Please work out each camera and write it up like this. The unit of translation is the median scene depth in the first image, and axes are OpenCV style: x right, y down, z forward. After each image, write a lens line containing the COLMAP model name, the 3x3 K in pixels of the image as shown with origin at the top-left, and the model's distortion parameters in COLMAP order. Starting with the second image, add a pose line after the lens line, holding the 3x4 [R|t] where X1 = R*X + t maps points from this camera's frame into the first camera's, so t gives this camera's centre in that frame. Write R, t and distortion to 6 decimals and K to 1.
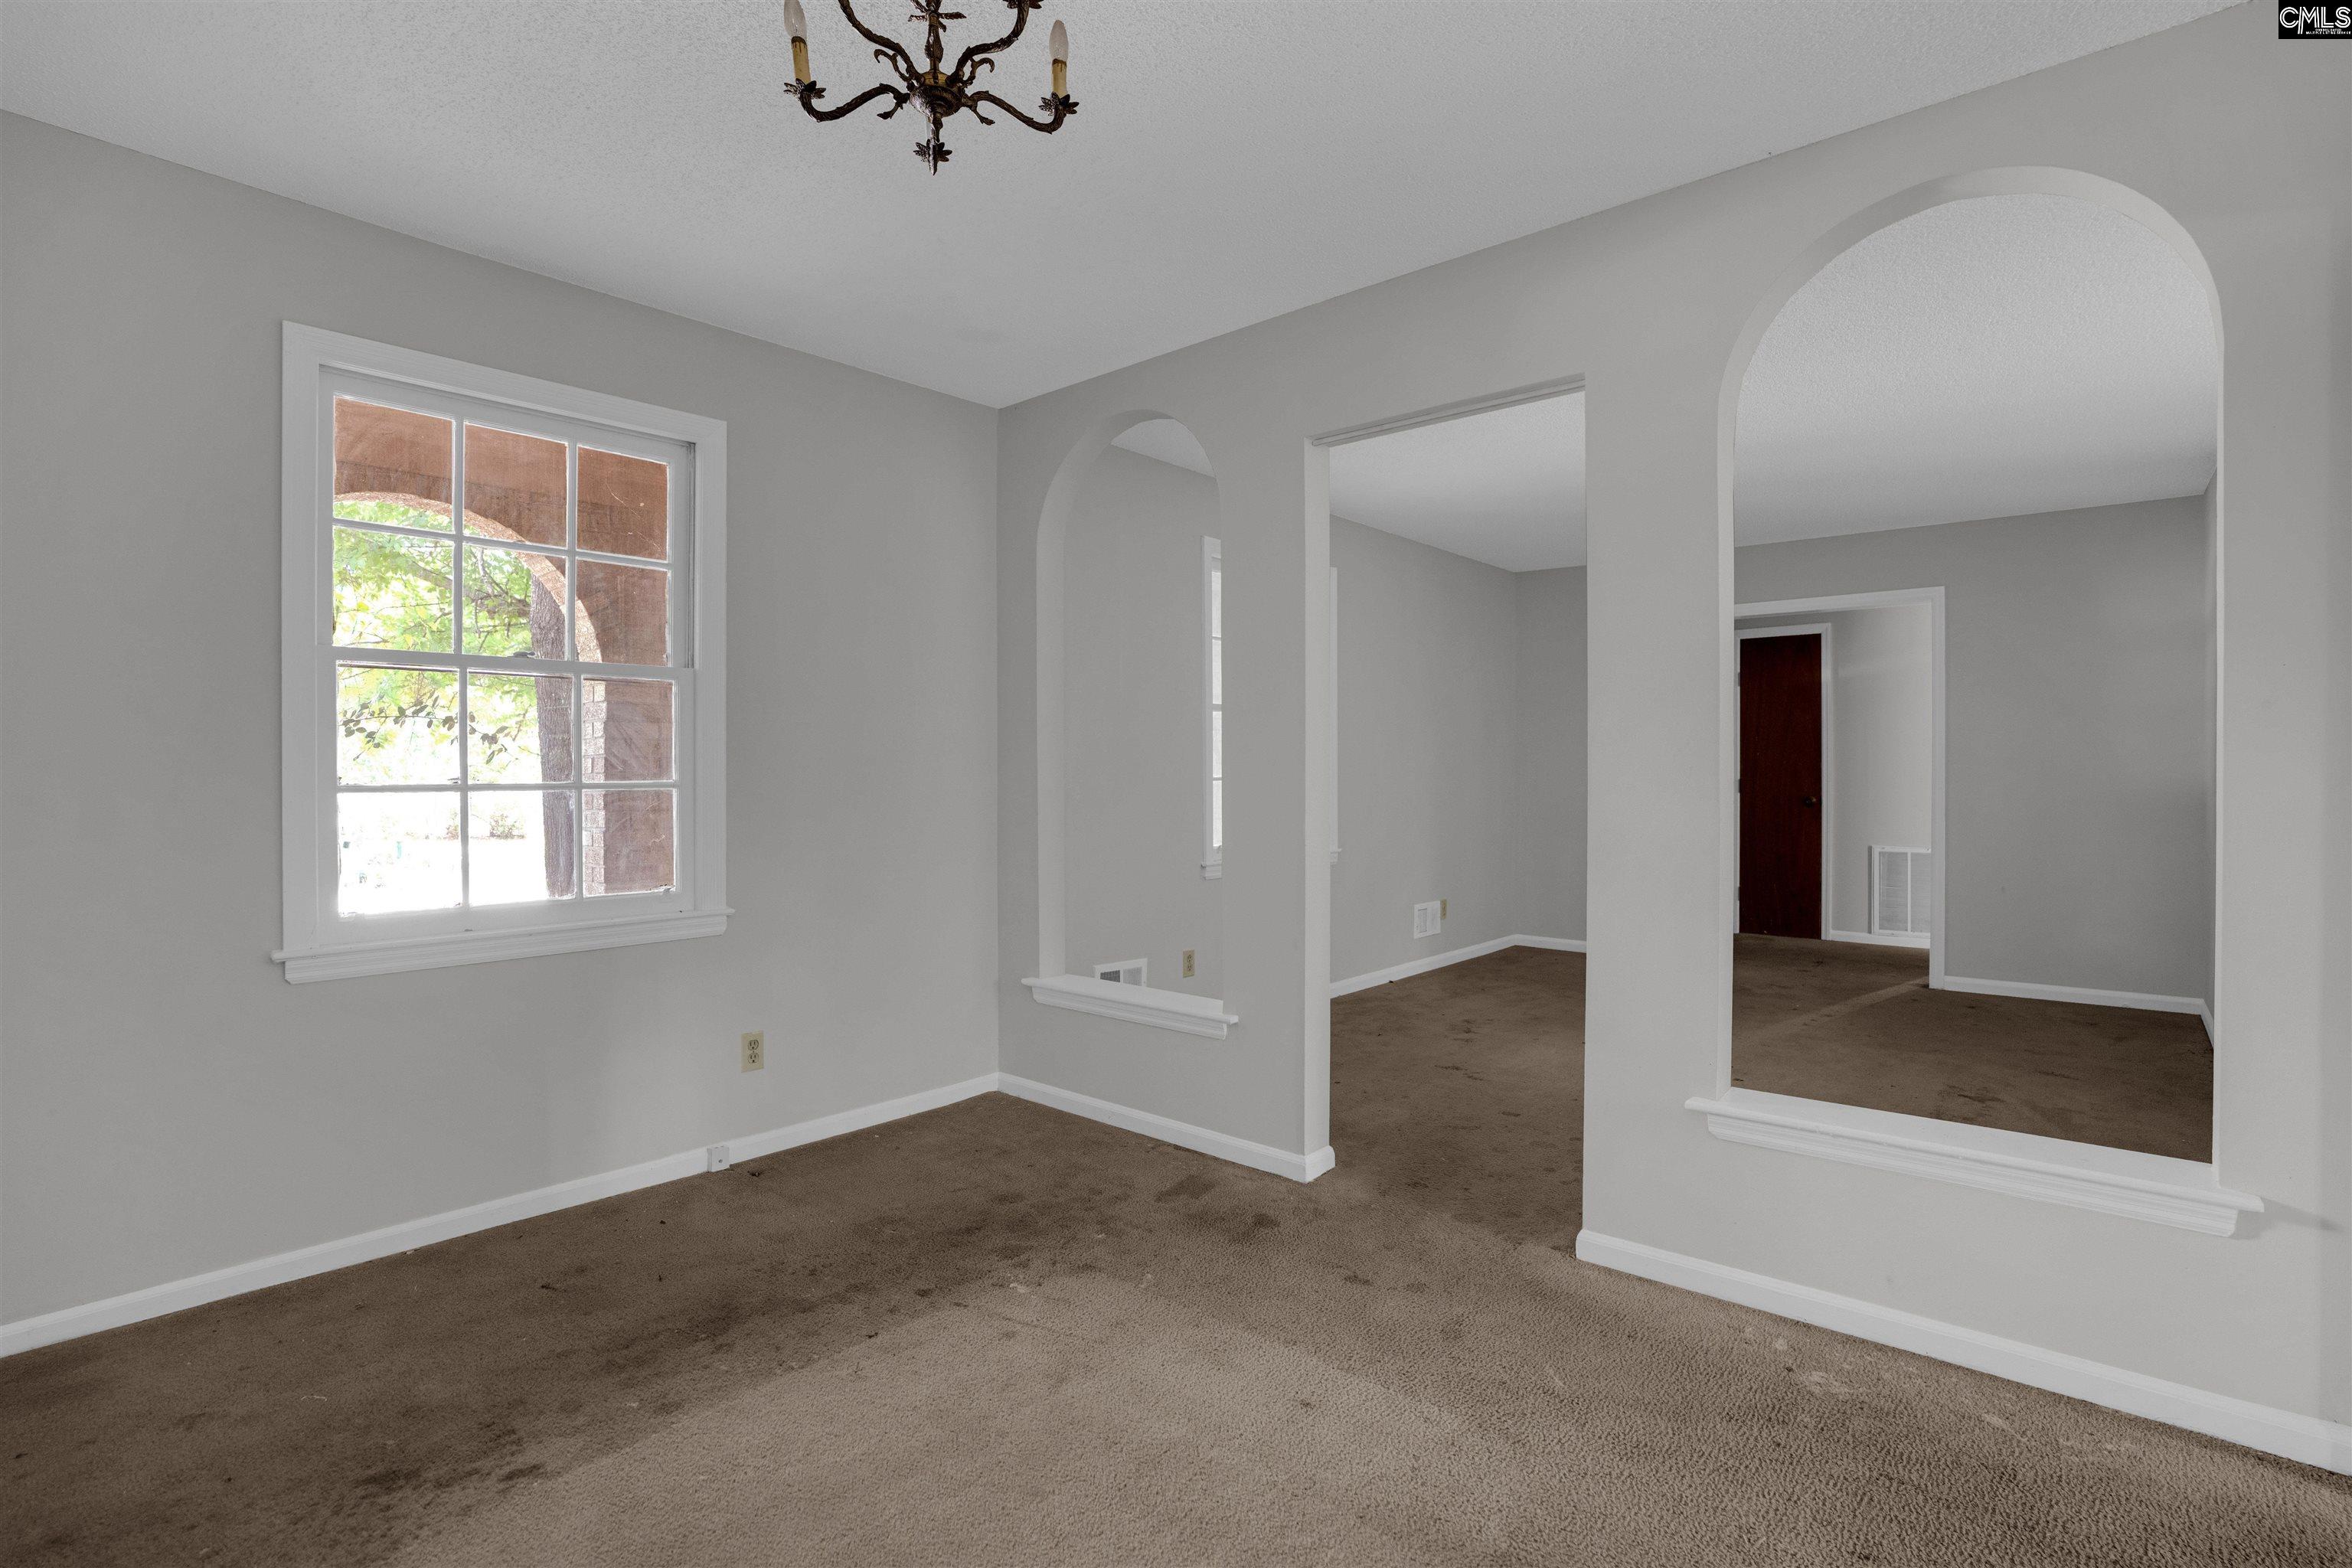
lens RADIAL K [[1085.6, 0, 1176.0], [0, 1085.6, 784.0], [0, 0, 1]] dist [-0.062623, 0.022044]
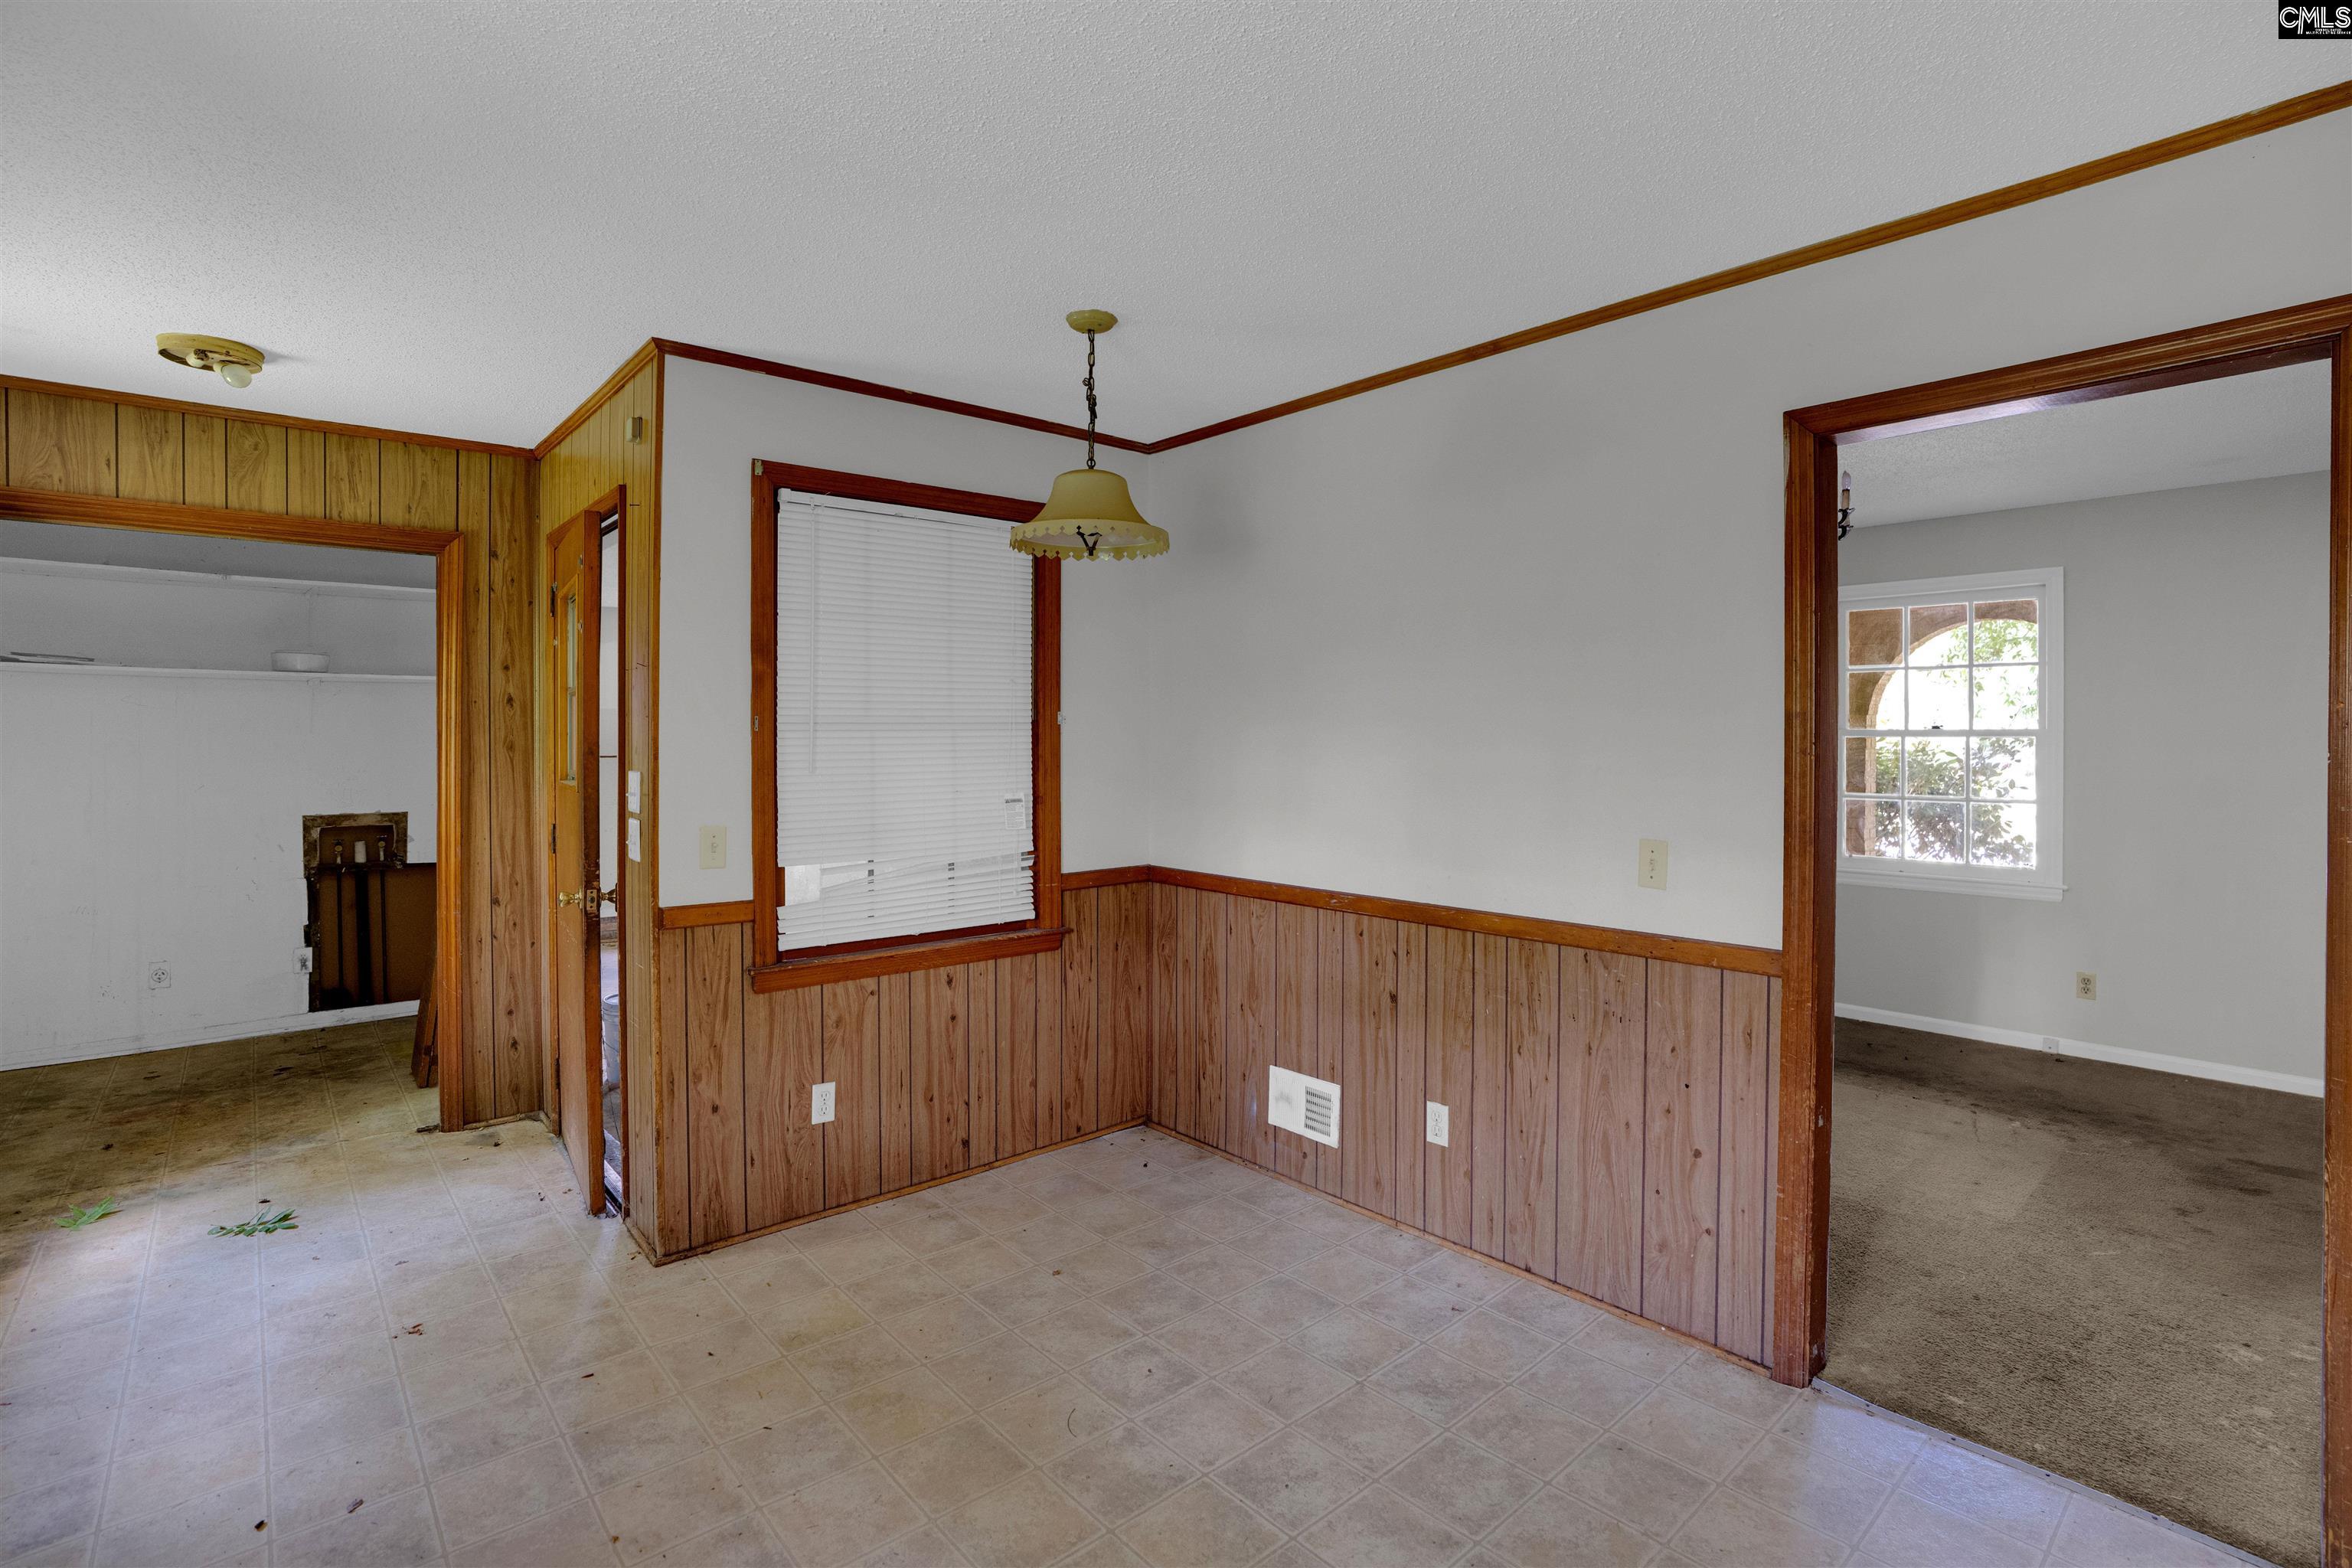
lens RADIAL K [[1108.1, 0, 1184.2], [0, 1108.1, 772.5], [0, 0, 1]] dist [-0.055908, 0.022704]
pose [[-0.141227, 0.030262, -0.989515, 1.422629], [-0.005869, 0.999490, 0.031405, -0.096948], [0.989960, 0.010242, -0.140978, -0.031889]]
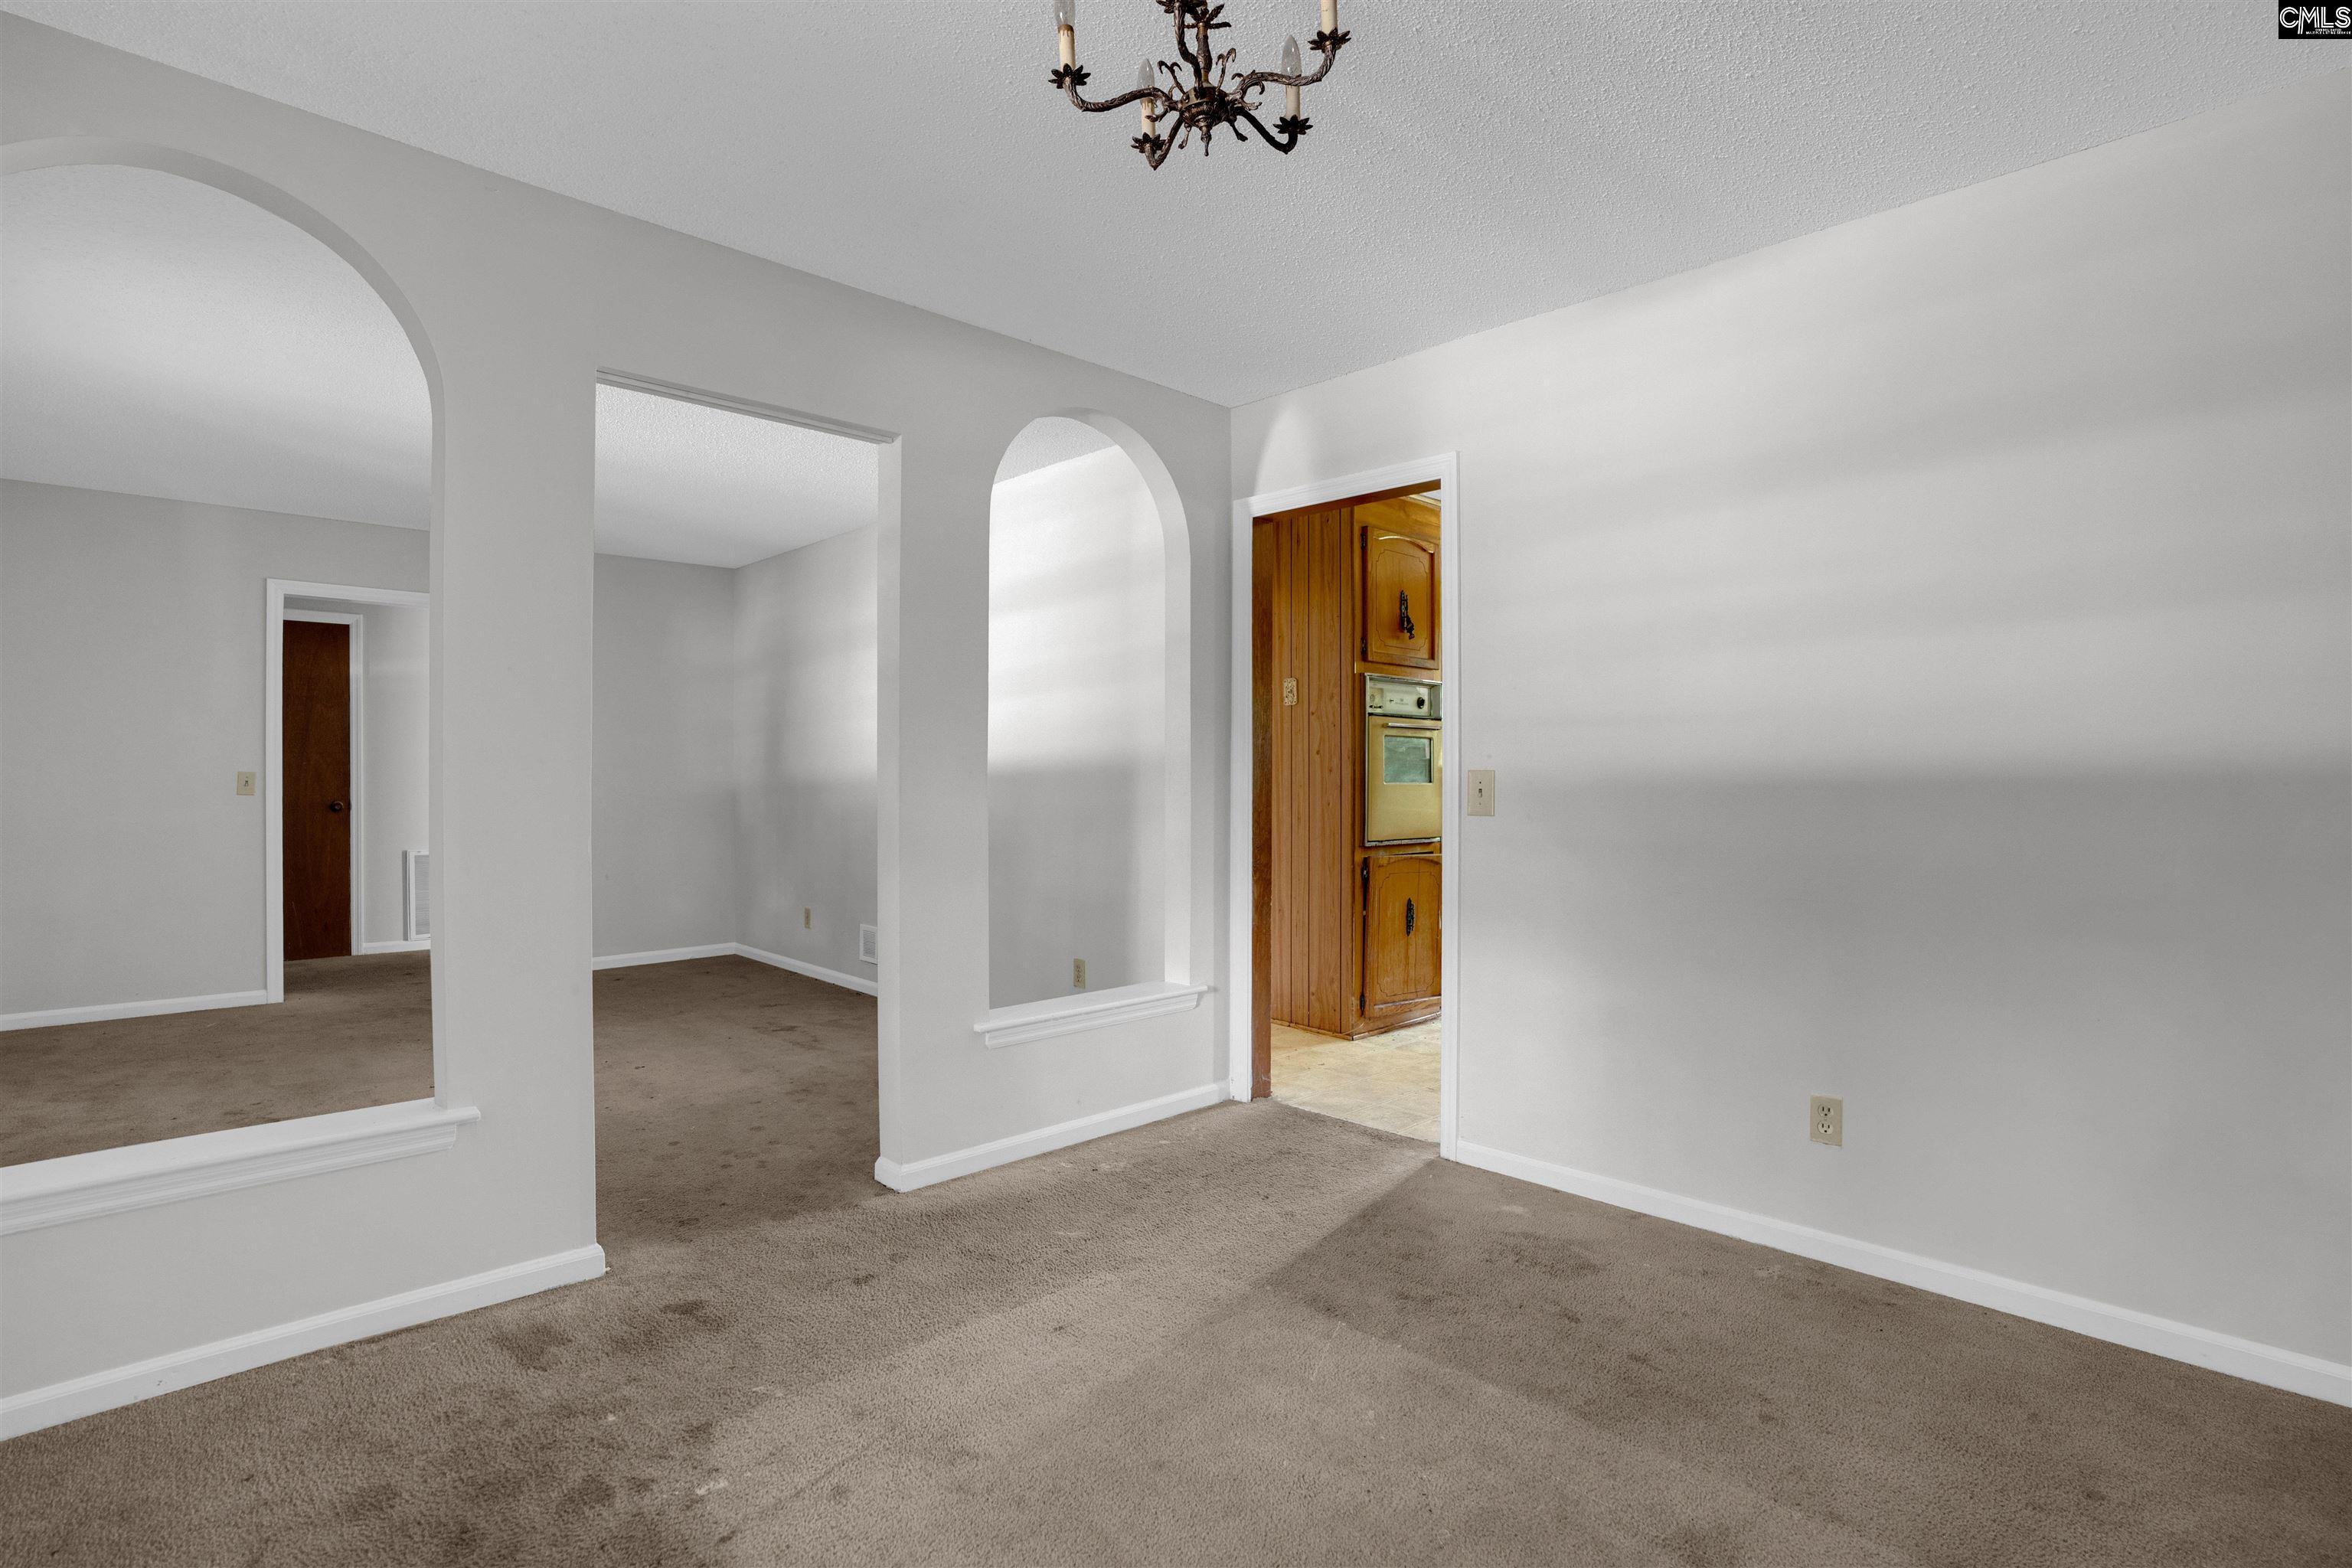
lens RADIAL K [[1108.1, 0, 1184.2], [0, 1108.1, 772.5], [0, 0, 1]] dist [-0.055908, 0.022704]
pose [[0.093515, 0.007472, 0.995590, -0.722876], [0.005407, 0.999953, -0.008012, -0.002968], [-0.995603, 0.006132, 0.093471, 0.523745]]
